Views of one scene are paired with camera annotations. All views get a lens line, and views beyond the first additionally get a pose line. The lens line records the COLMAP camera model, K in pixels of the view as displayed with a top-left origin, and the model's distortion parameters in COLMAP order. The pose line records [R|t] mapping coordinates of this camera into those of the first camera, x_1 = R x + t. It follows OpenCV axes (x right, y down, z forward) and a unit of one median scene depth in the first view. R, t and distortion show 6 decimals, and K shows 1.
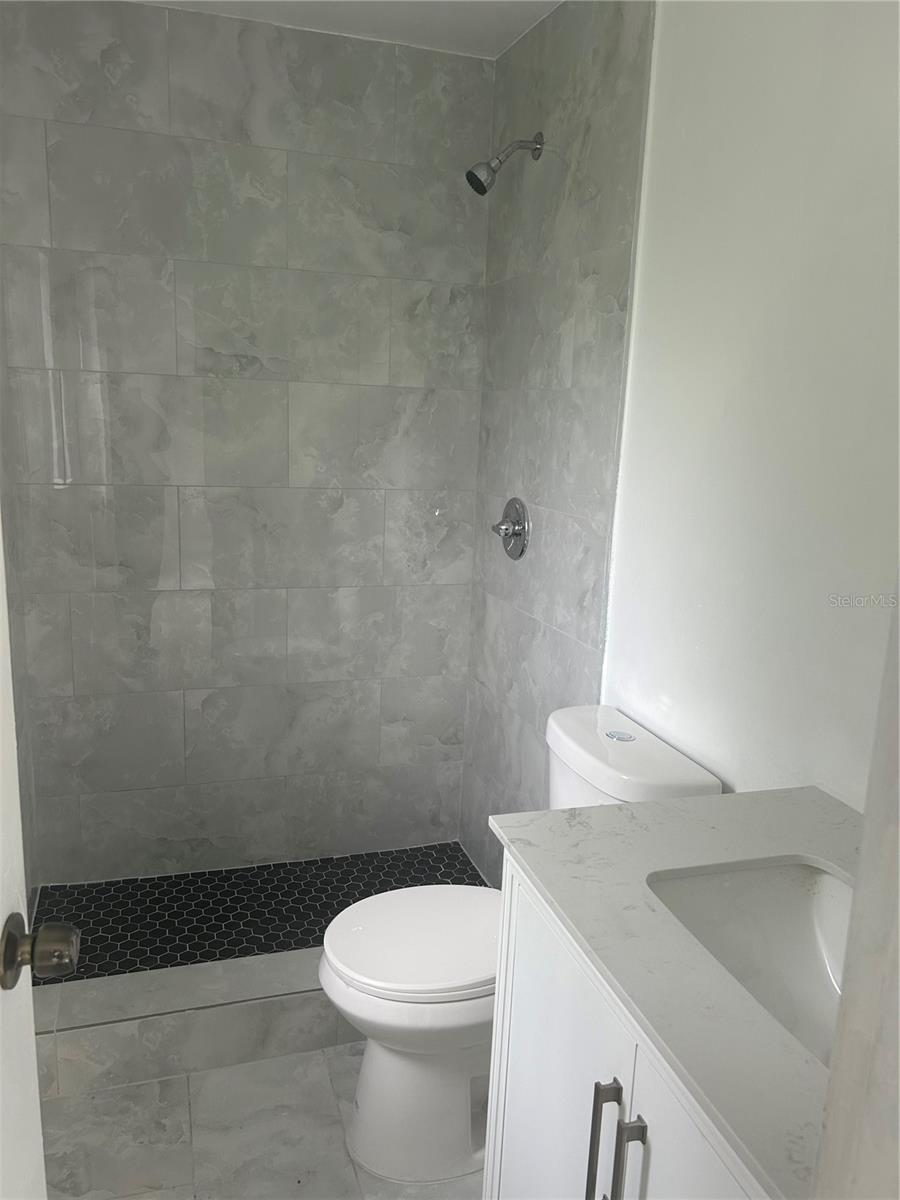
lens RADIAL K [[912.9, 0, 448.2], [0, 912.9, 600.6], [0, 0, 1]] dist [0.045936, -0.049541]
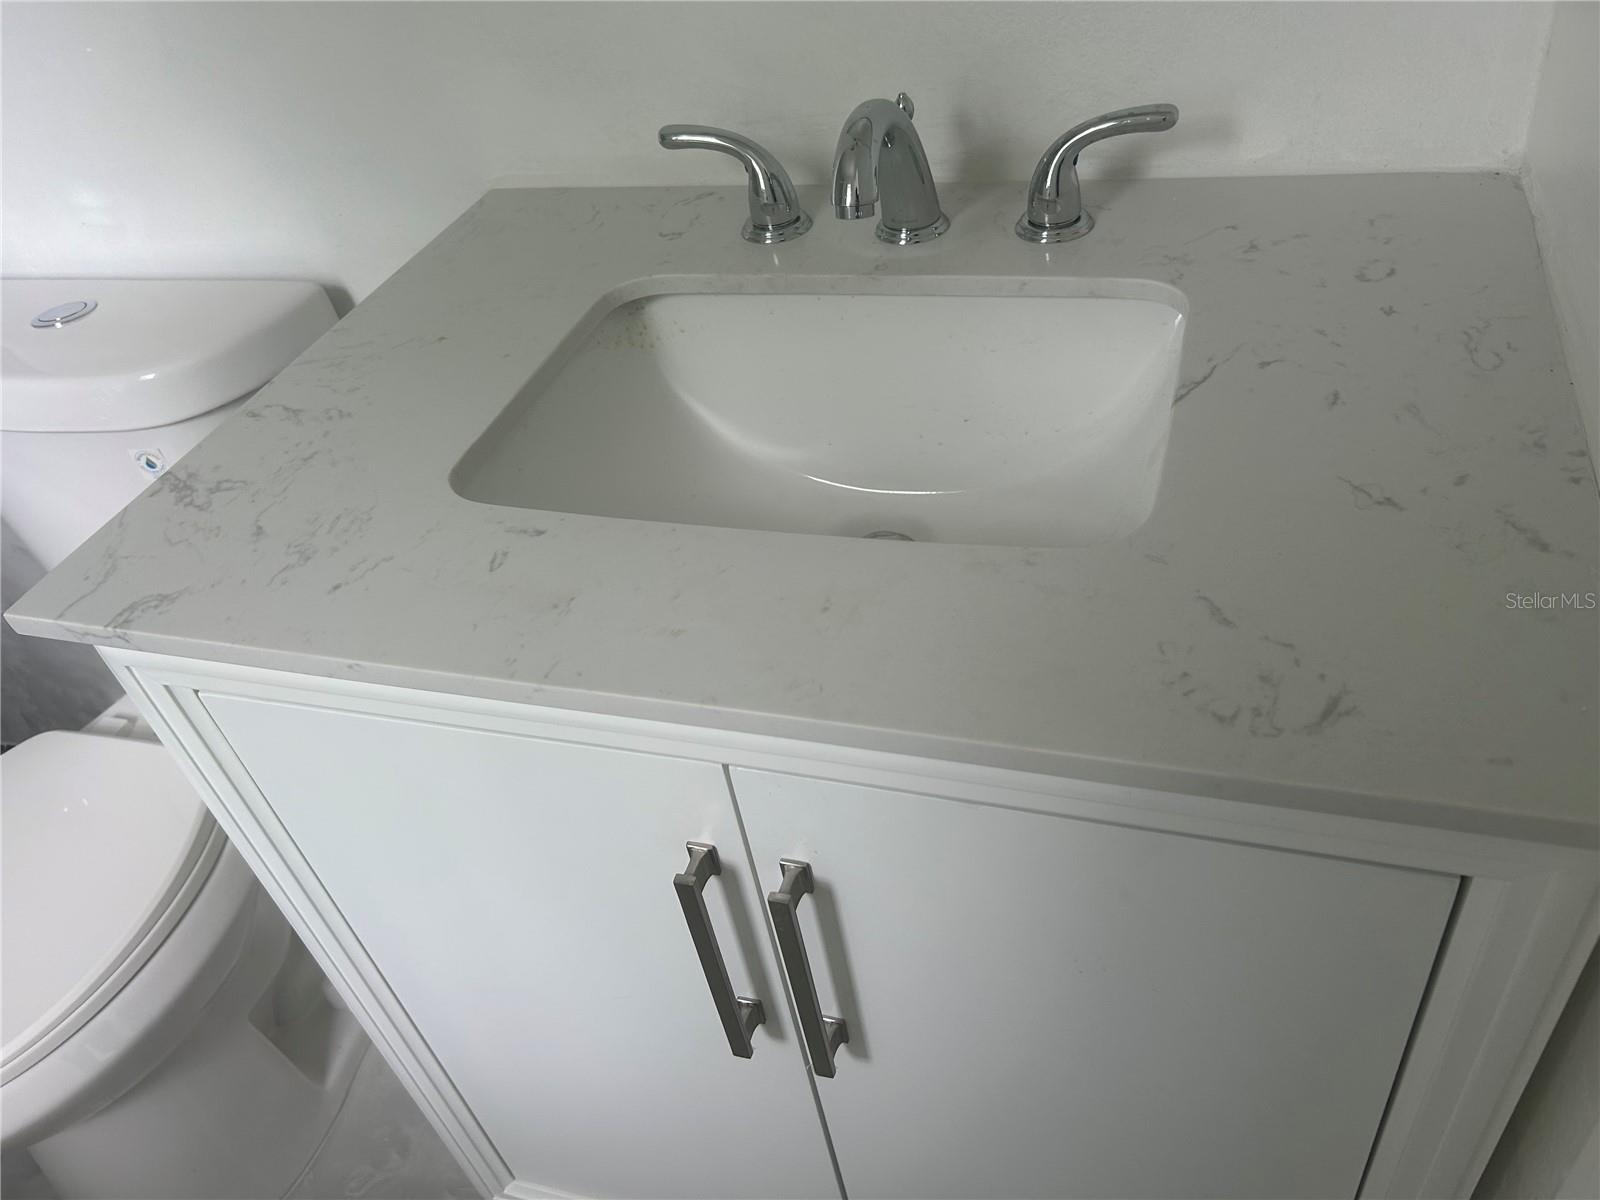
lens RADIAL K [[1217.1, 0, 797.2], [0, 1217.1, 598.0], [0, 0, 1]] dist [0.045936, -0.049541]
pose [[0.558925, -0.624712, 0.545287, -0.047201], [0.336314, 0.771860, 0.539560, 0.071983], [-0.757955, -0.118186, 0.641511, 0.457336]]
